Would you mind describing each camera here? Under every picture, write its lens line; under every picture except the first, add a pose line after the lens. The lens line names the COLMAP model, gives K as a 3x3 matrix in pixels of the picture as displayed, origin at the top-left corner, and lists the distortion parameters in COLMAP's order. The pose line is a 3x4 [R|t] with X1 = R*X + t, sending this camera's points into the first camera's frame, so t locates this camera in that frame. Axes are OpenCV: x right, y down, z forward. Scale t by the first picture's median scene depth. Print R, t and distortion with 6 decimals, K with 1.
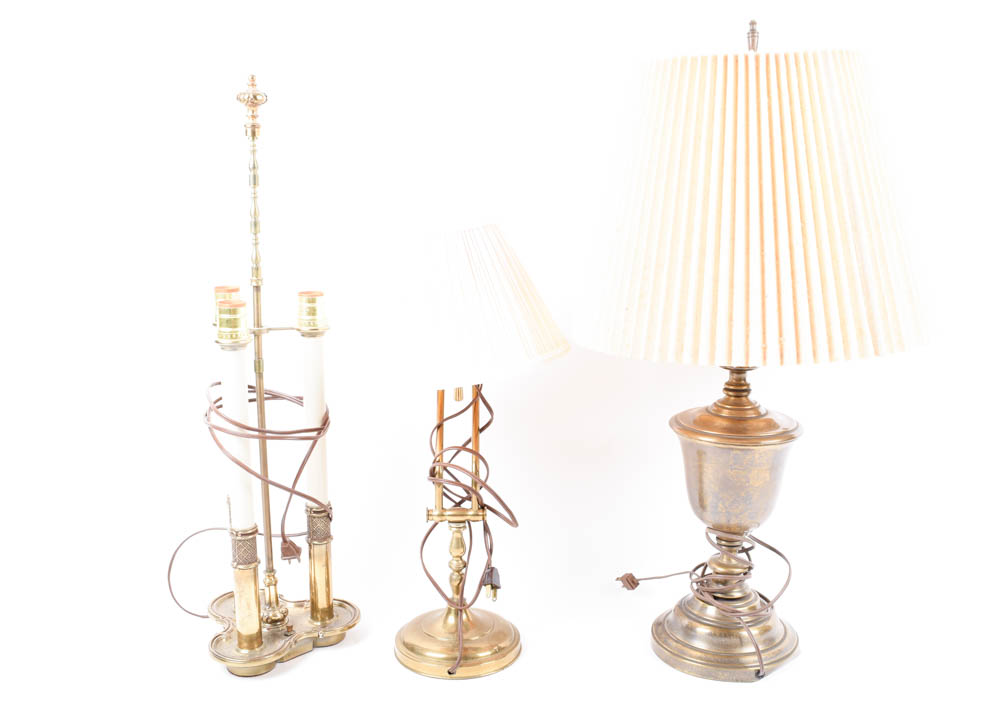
lens RADIAL K [[1119.9, 0, 524.7], [0, 1119.9, 389.1], [0, 0, 1]] dist [-0.009476, -0.004688]
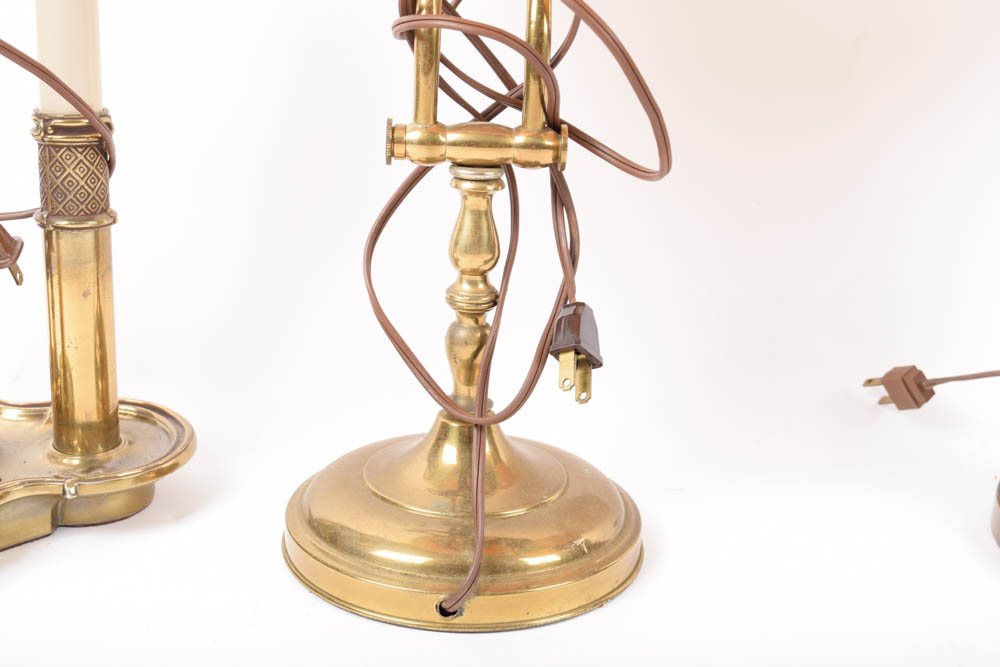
lens RADIAL K [[1365.2, 0, 500.0], [0, 1365.2, 333.5], [0, 0, 1]] dist [-0.011067, 0.002666]
pose [[0.999471, 0.032144, 0.004974, -0.053929], [-0.032369, 0.997969, 0.054871, 0.146056], [-0.003200, -0.055003, 0.998481, 0.589834]]
